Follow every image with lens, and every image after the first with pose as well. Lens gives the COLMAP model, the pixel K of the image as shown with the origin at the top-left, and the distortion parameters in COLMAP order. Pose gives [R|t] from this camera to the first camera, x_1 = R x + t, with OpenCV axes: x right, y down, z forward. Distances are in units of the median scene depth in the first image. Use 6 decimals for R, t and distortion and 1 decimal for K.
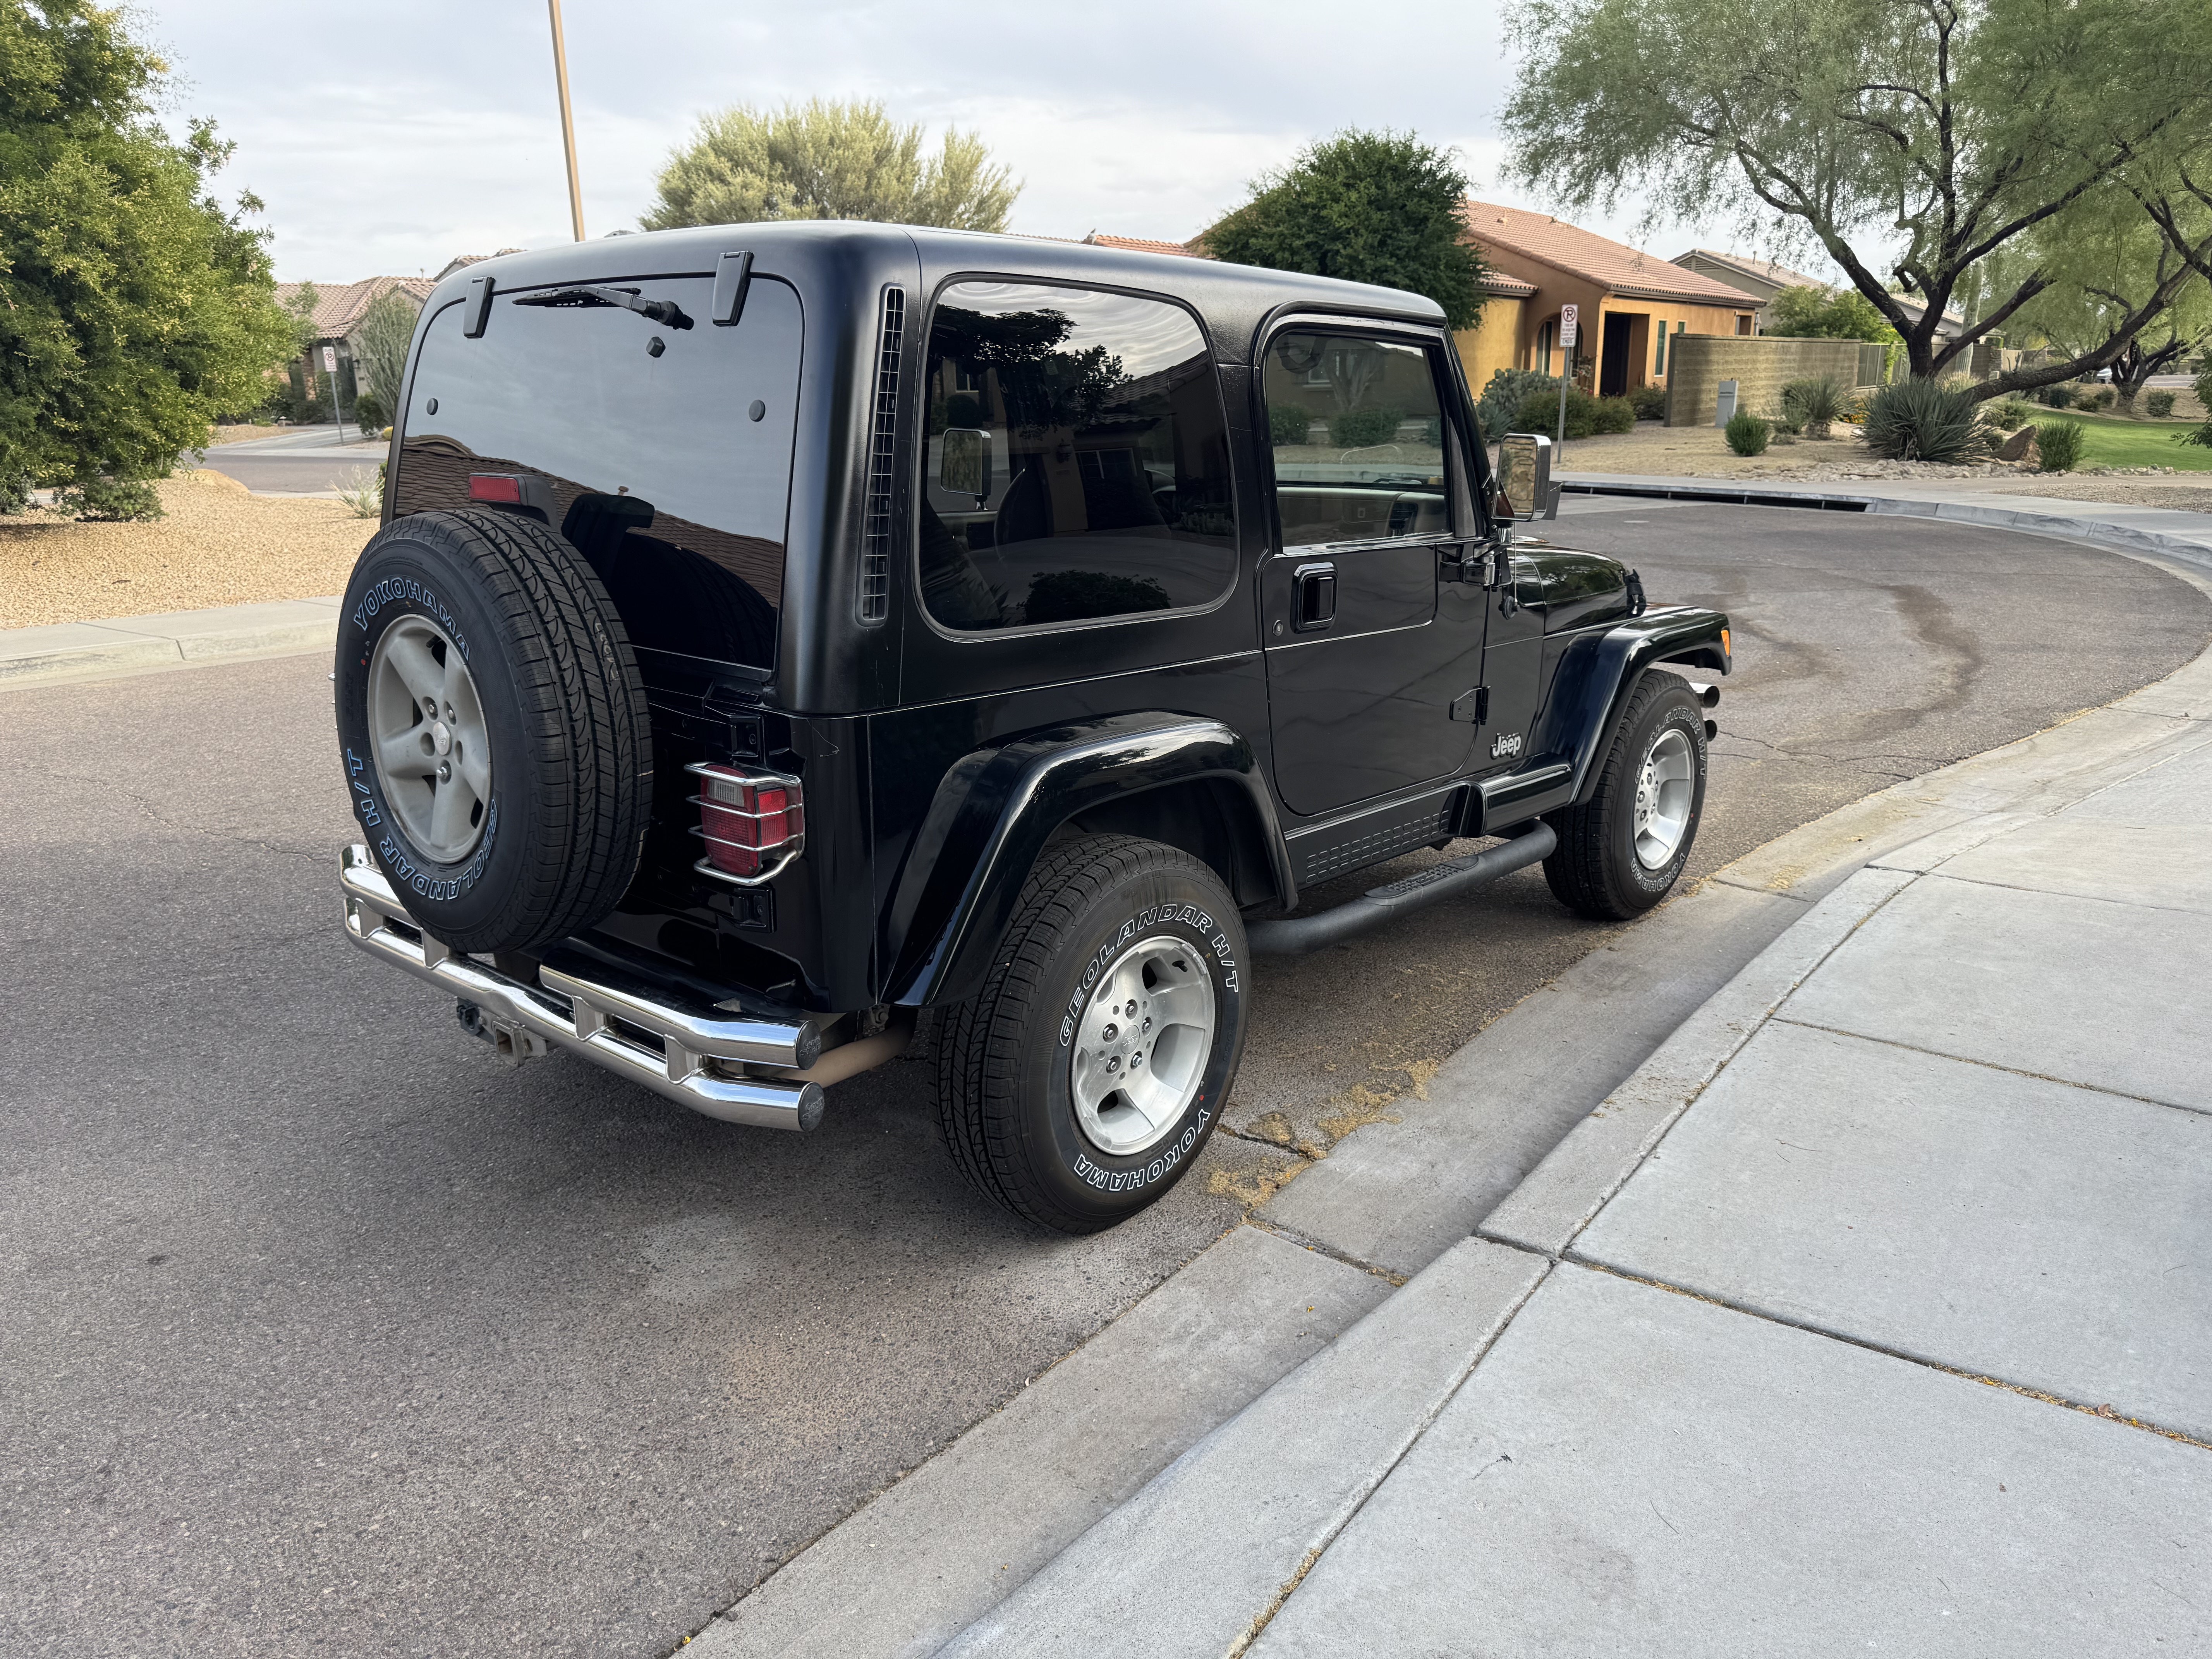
lens RADIAL K [[1577.2, 0, 999.4], [0, 1577.2, 829.2], [0, 0, 1]] dist [0.040243, -0.001751]
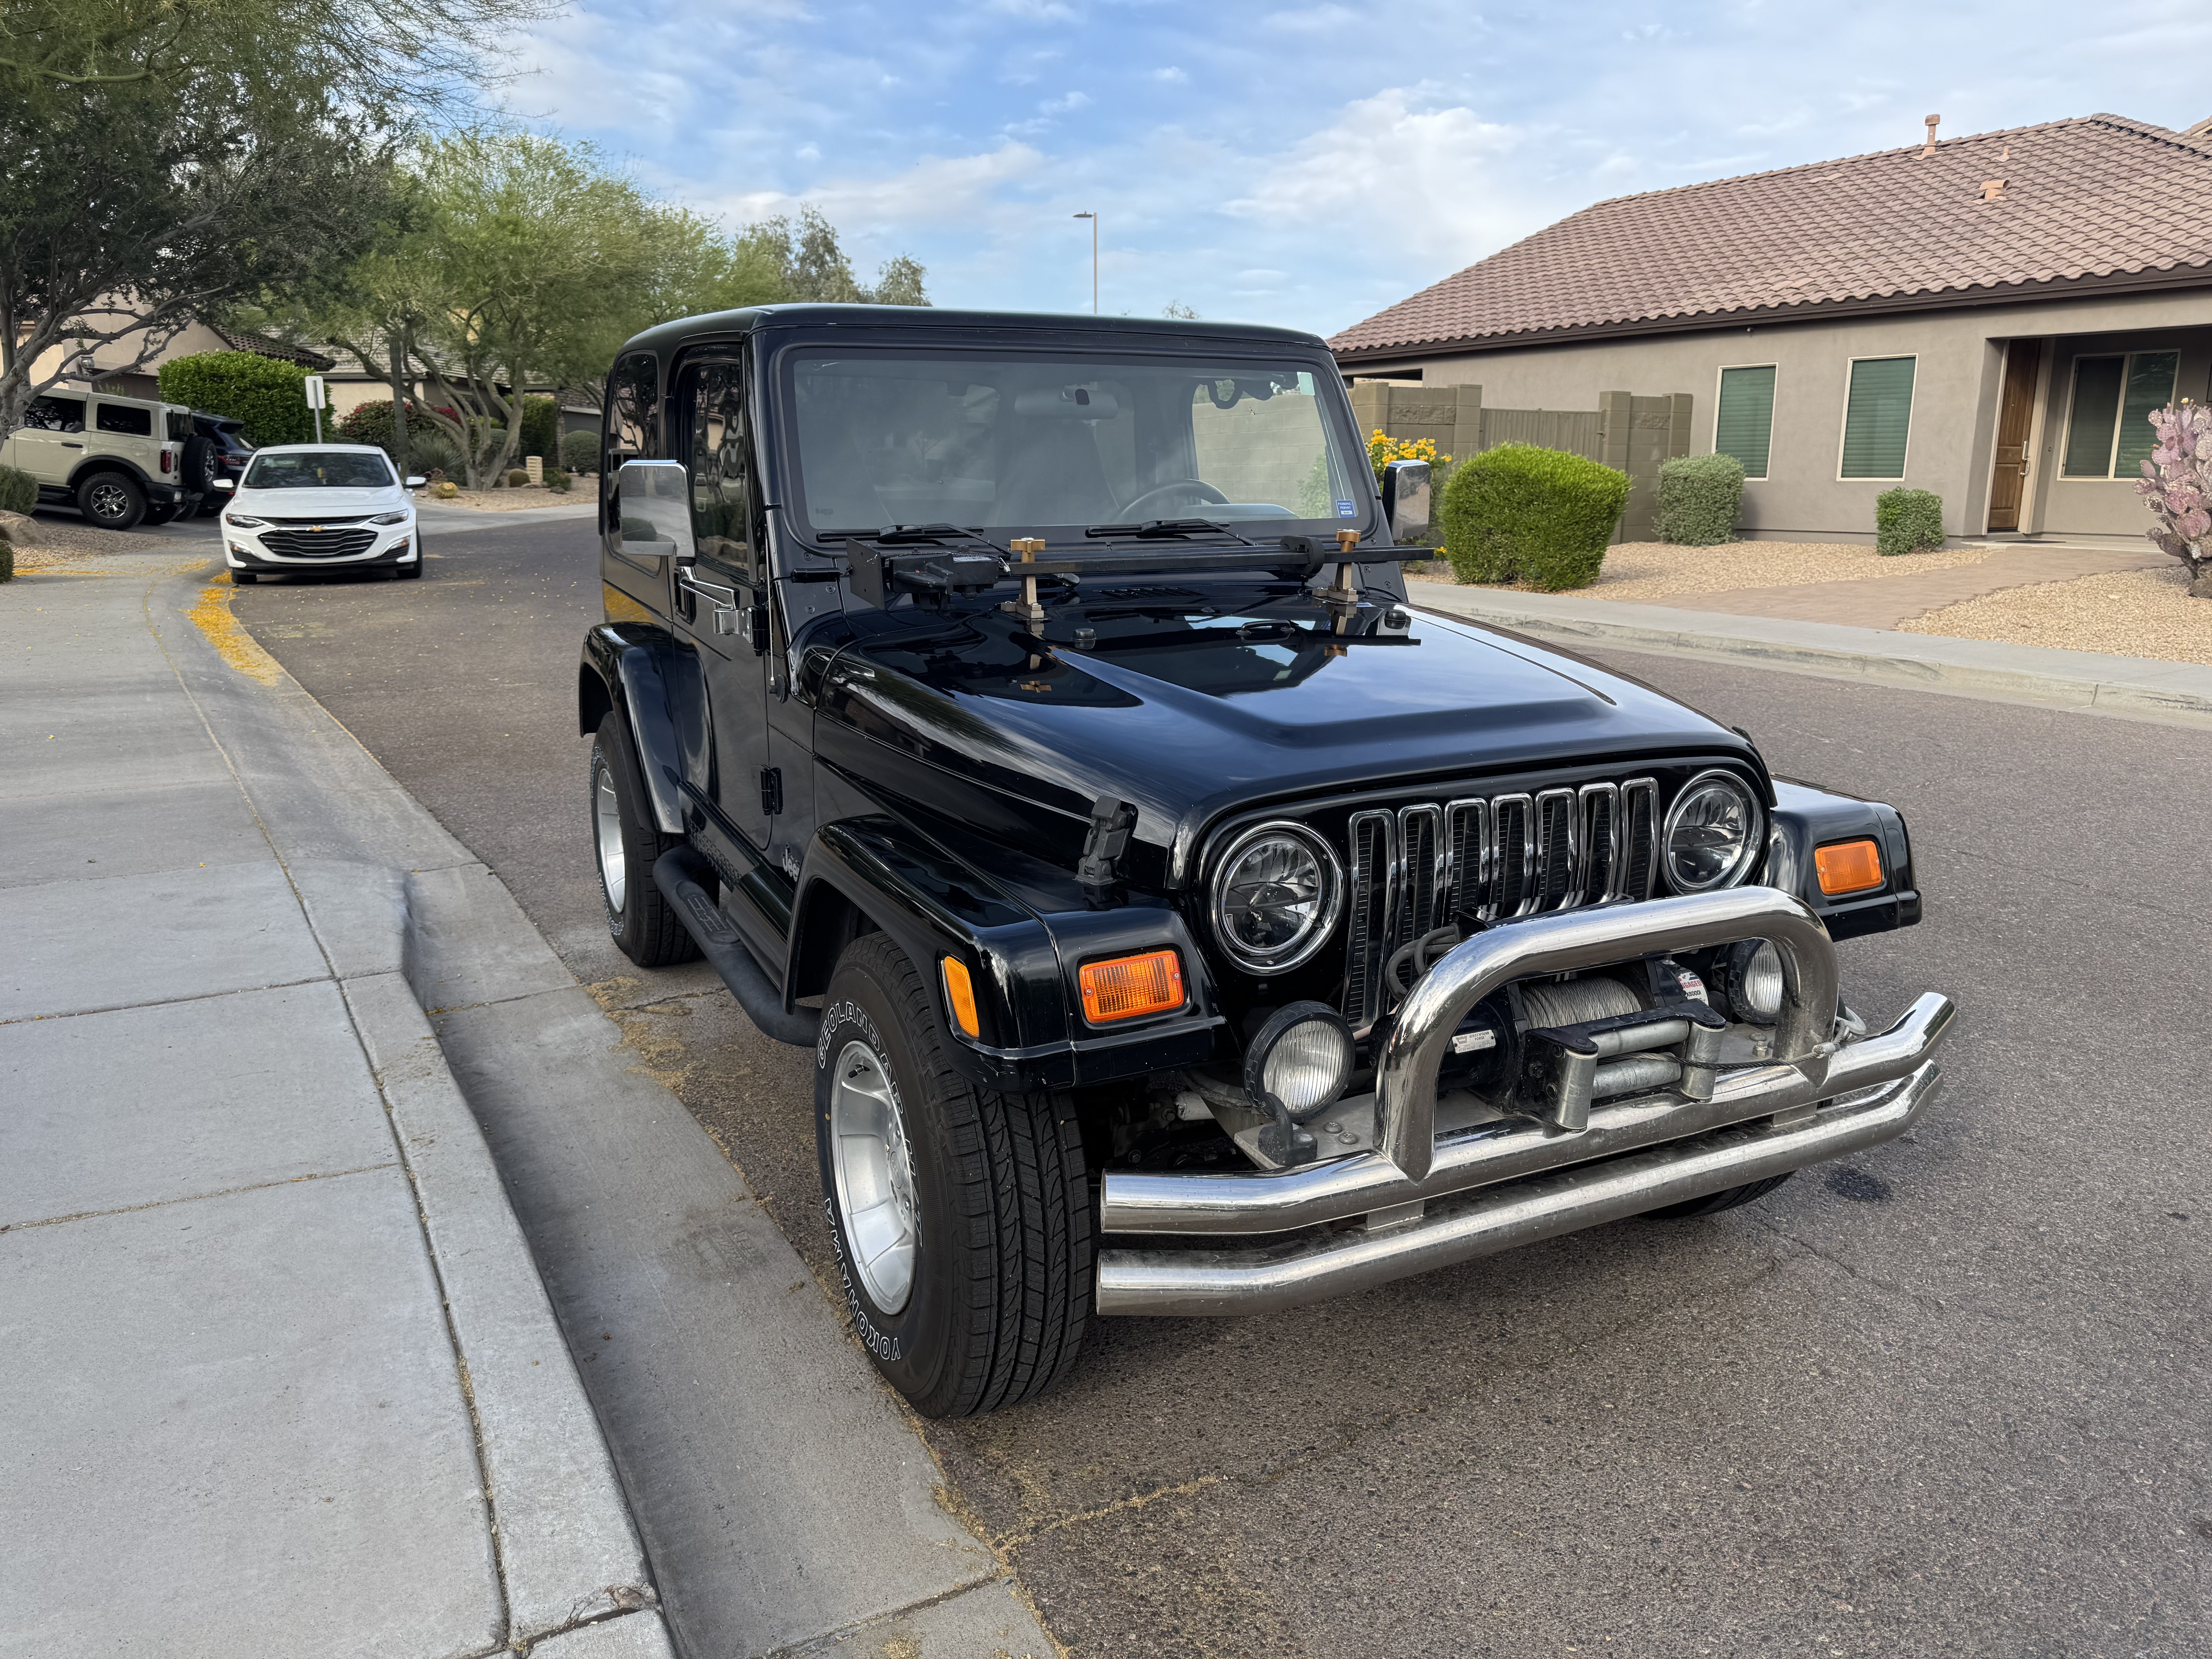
lens RADIAL K [[1555.4, 0, 1105.8], [0, 1555.4, 800.8], [0, 0, 1]] dist [0.001070, -0.005764]
pose [[-0.339827, 0.207090, -0.917405, 1.129464], [-0.257867, 0.917557, 0.302644, -0.403132], [0.904446, 0.339414, -0.258409, 1.587038]]
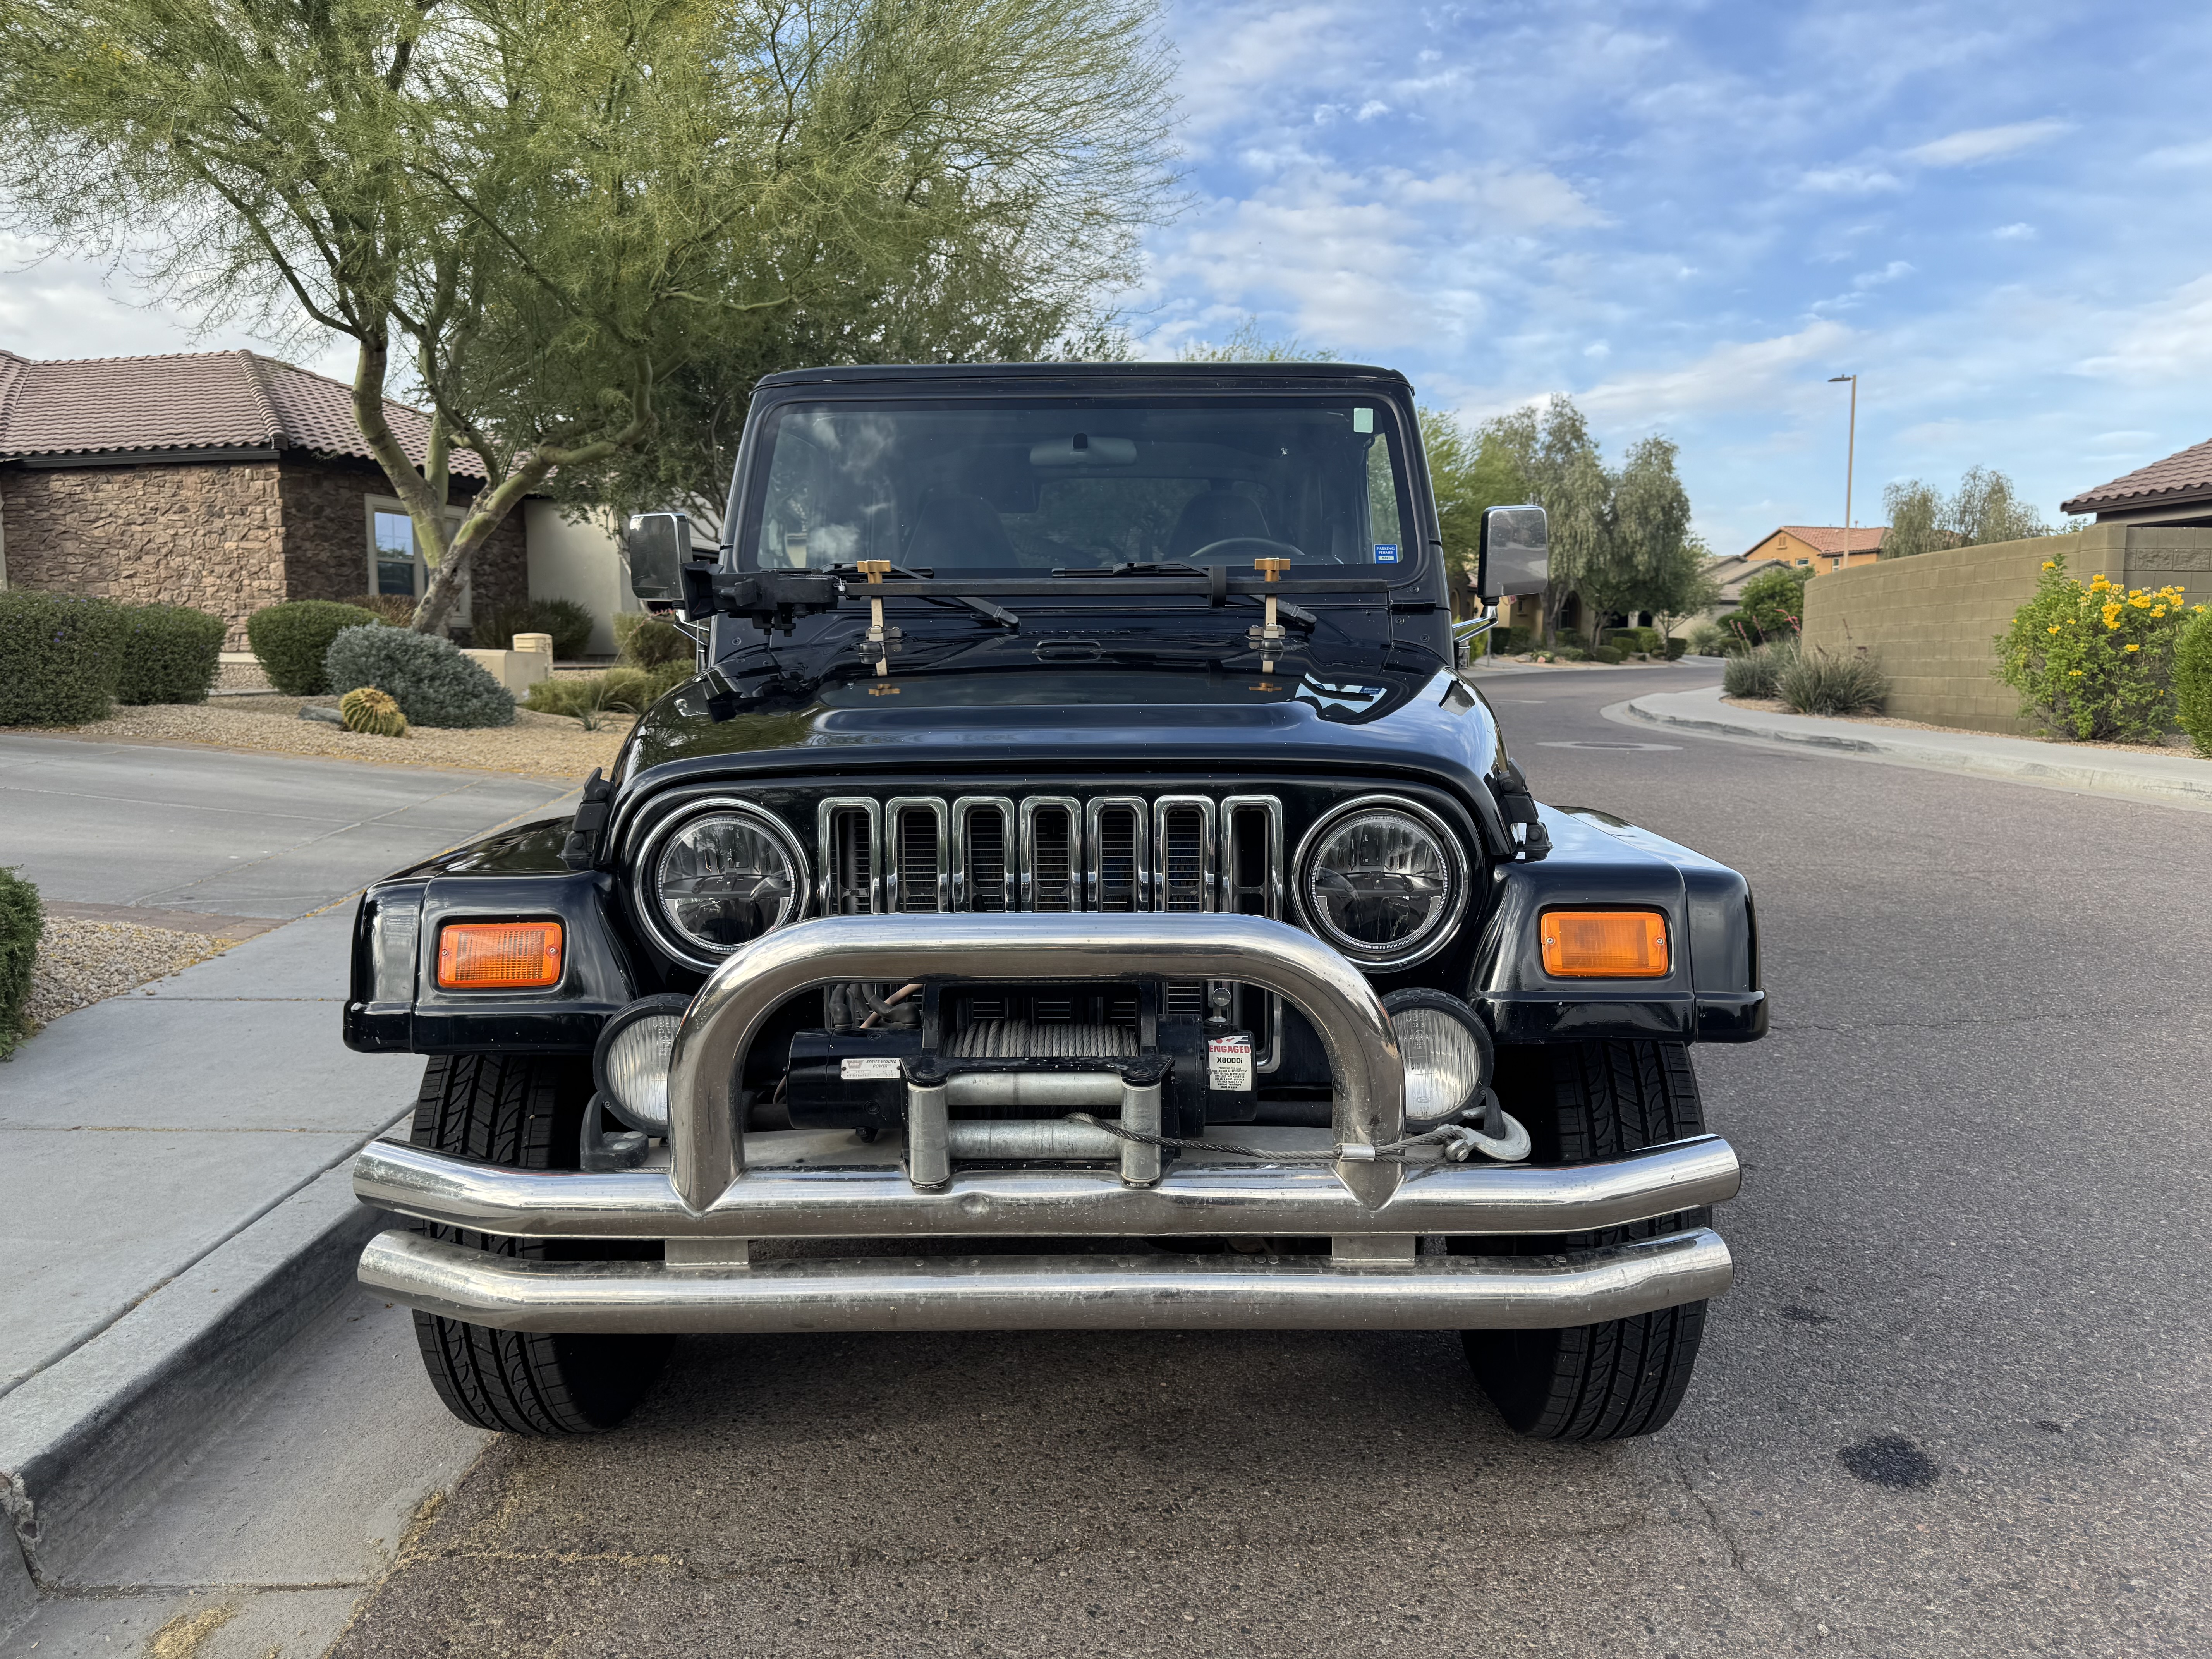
lens RADIAL K [[1555.4, 0, 1105.8], [0, 1555.4, 800.8], [0, 0, 1]] dist [0.001070, -0.005764]
pose [[-0.721745, 0.079945, -0.687526, 0.837599], [-0.181949, 0.936460, 0.299896, -0.416384], [0.667816, 0.341543, -0.661340, 1.933641]]
